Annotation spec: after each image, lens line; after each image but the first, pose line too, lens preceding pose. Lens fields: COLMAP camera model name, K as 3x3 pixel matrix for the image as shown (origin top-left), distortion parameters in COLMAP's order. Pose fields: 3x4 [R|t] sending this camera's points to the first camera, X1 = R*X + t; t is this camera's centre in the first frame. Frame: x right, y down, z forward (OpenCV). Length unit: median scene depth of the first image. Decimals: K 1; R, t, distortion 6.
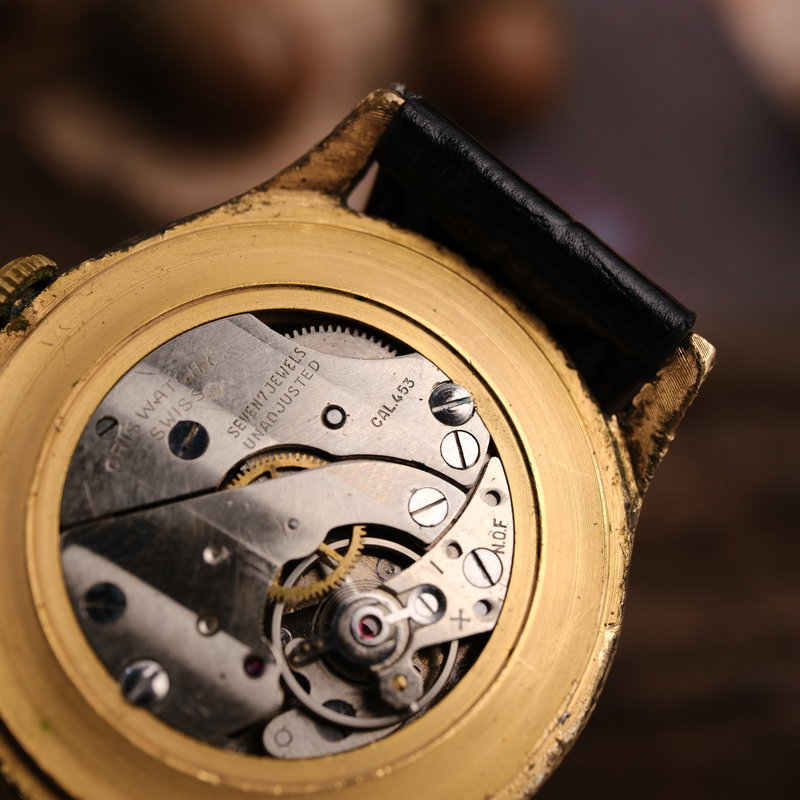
lens RADIAL K [[1454.9, 0, 402.0], [0, 1454.9, 400.8], [0, 0, 1]] dist [0.038198, 0.000000]
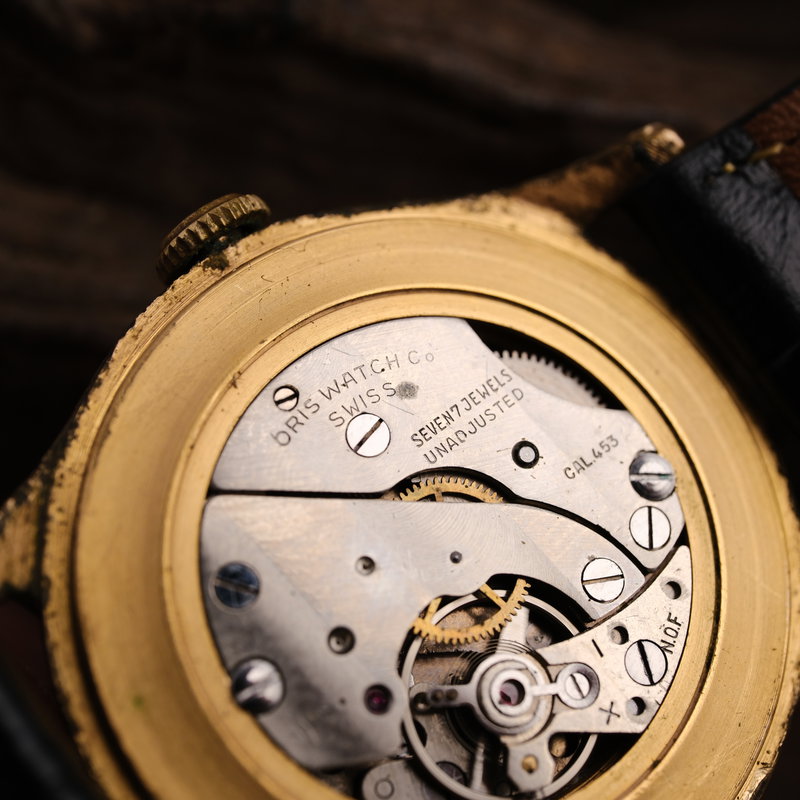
lens RADIAL K [[1454.9, 0, 408.0], [0, 1454.9, 401.3], [0, 0, 1]] dist [0.038198, 0.000000]
pose [[0.963094, 0.269163, 0.000725, -0.126246], [-0.268652, 0.961422, -0.059104, 0.052042], [-0.016606, 0.056728, 0.998252, 0.102201]]
